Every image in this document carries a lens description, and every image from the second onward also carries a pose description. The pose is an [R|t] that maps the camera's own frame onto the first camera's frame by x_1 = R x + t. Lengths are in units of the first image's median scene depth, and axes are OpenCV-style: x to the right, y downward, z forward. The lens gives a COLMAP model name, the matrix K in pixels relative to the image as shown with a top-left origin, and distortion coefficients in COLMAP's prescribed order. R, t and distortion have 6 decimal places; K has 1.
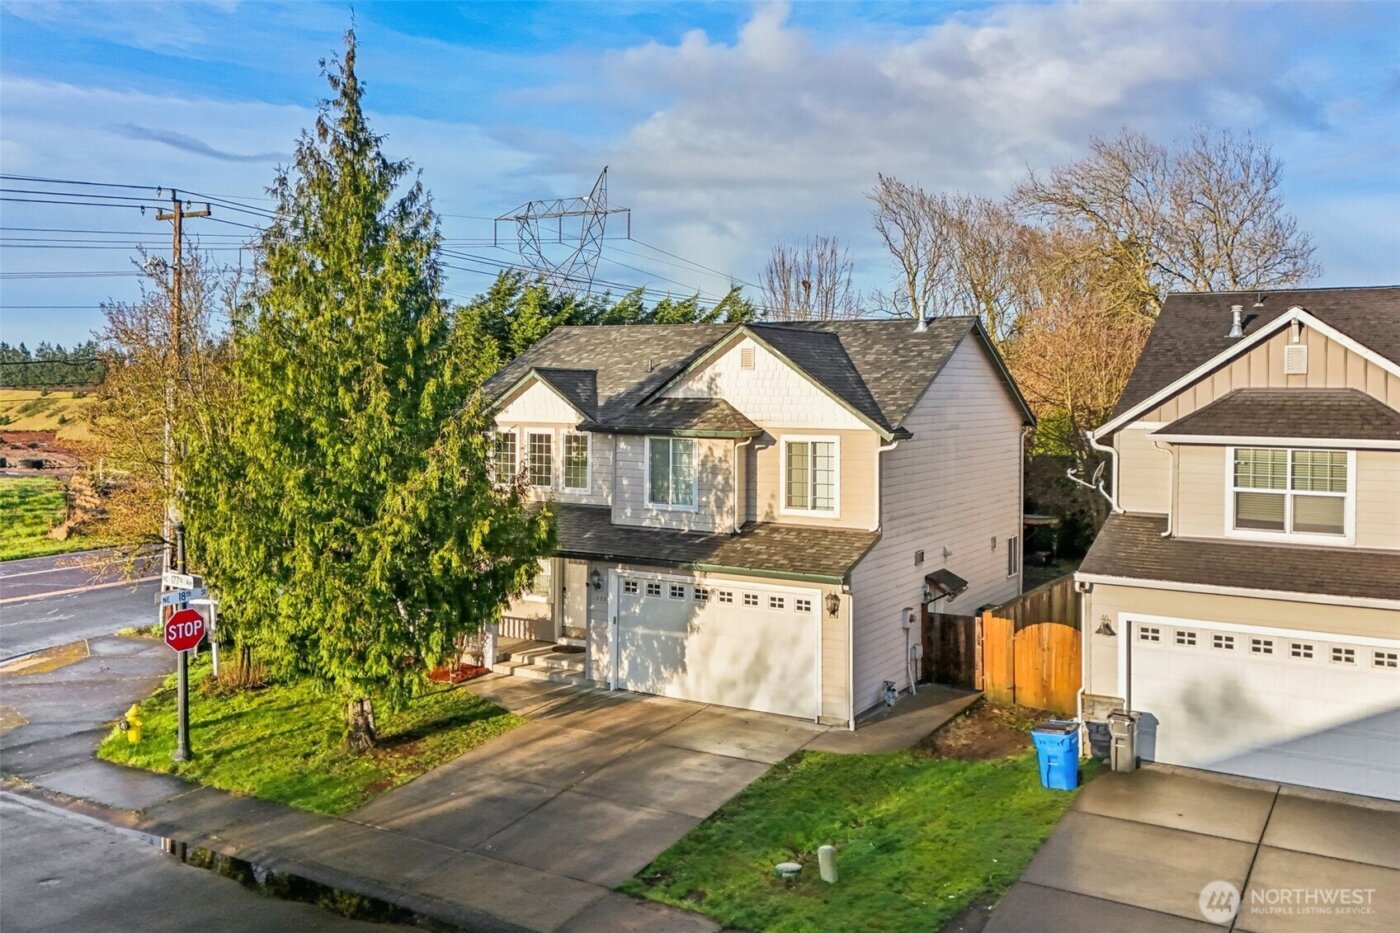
lens RADIAL K [[1205.6, 0, 700.0], [0, 1205.6, 466.5], [0, 0, 1]] dist [0.147264, -0.343558]
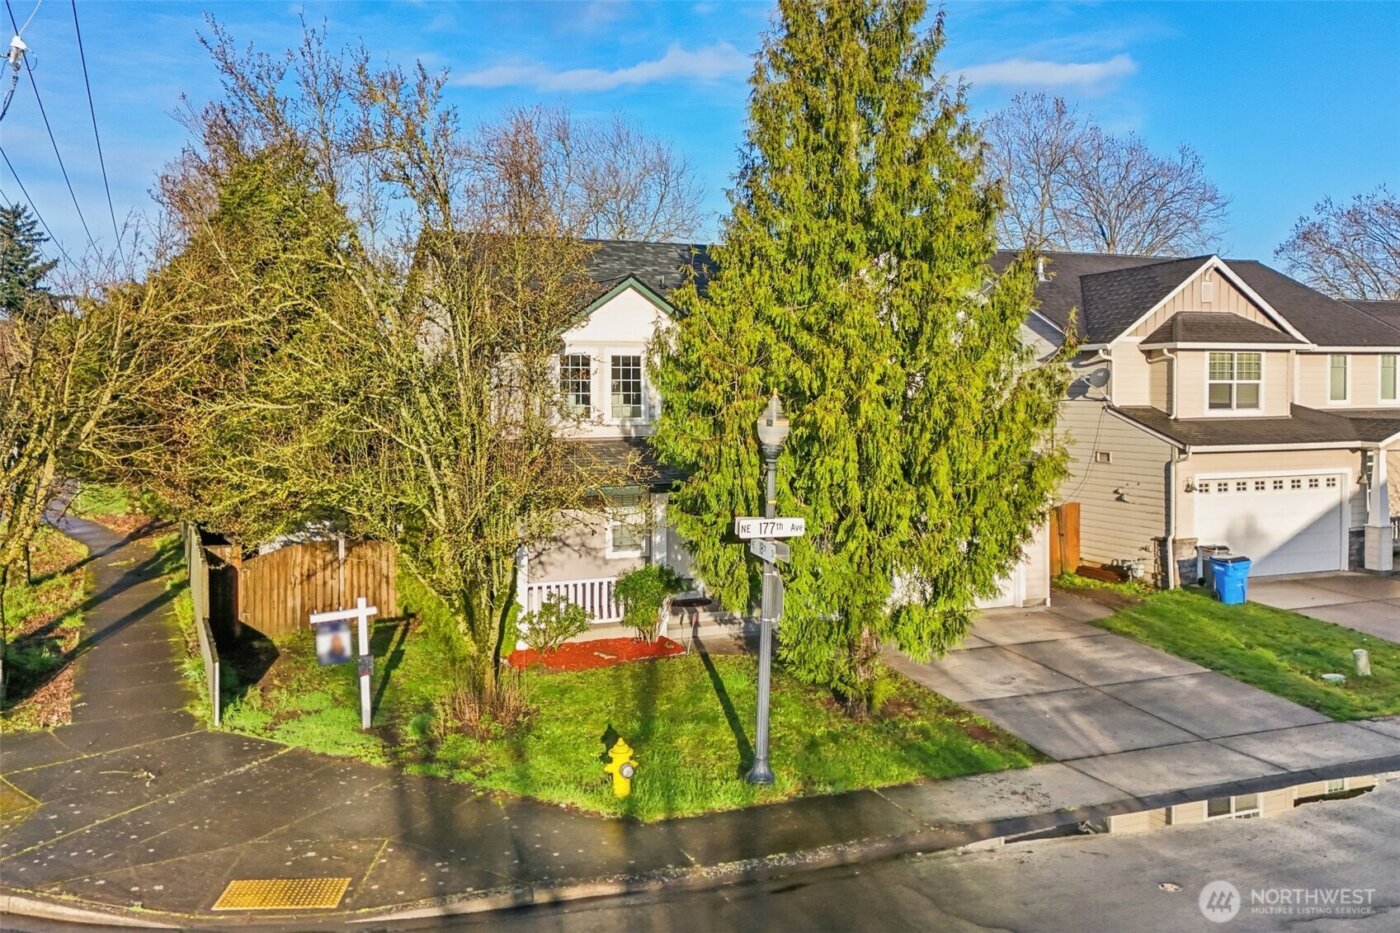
lens RADIAL K [[1205.6, 0, 700.0], [0, 1205.6, 466.5], [0, 0, 1]] dist [0.147264, -0.343558]
pose [[0.589200, -0.064019, 0.805447, -1.038353], [0.060542, 0.997552, 0.035001, 0.030881], [-0.805716, 0.028141, 0.591633, 0.631492]]
